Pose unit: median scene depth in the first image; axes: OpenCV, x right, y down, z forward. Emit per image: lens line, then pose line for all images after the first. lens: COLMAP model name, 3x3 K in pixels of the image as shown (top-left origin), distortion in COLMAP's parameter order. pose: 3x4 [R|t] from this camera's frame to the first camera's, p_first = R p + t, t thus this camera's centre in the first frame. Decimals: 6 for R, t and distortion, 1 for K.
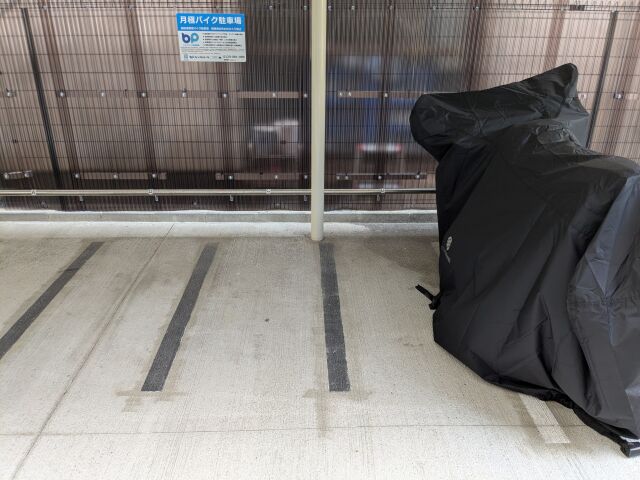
lens RADIAL K [[512.7, 0, 319.8], [0, 512.7, 253.7], [0, 0, 1]] dist [0.063617, -0.110414]
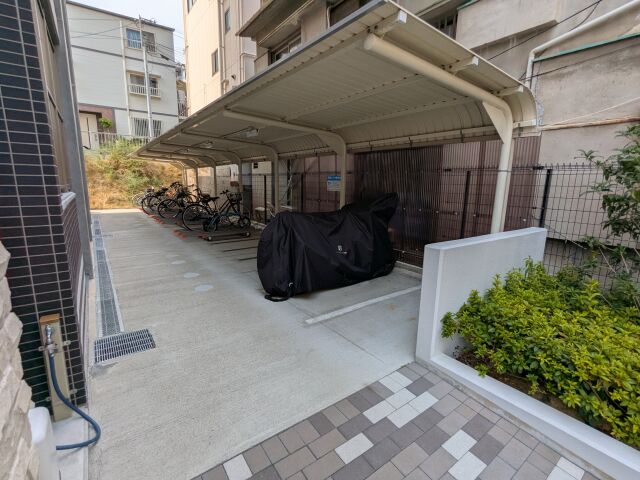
lens RADIAL K [[309.8, 0, 309.8], [0, 309.8, 239.7], [0, 0, 1]] dist [0.067369, 0.000004]
pose [[0.549235, 0.160200, -0.820169, 1.184519], [-0.354373, 0.933487, -0.054976, 0.029948], [0.756810, 0.320840, 0.569474, -0.013885]]
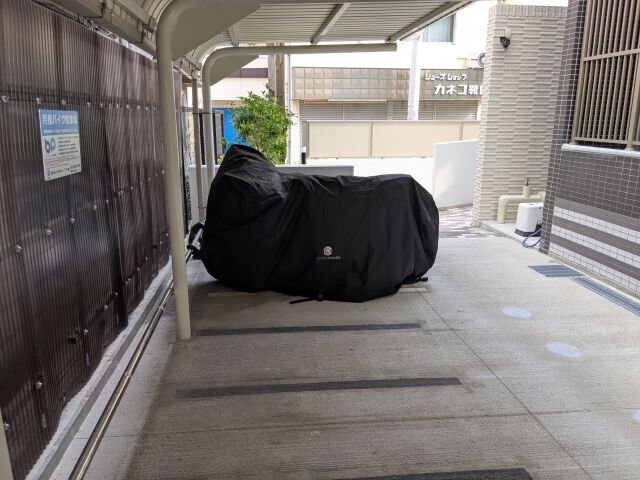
lens RADIAL K [[509.4, 0, 321.4], [0, 509.4, 244.9], [0, 0, 1]] dist [0.055423, -0.107170]
pose [[-0.093555, -0.245020, 0.964994, -0.897241], [0.398764, 0.878885, 0.261816, -0.324782], [-0.912269, 0.409299, 0.015481, 0.696462]]
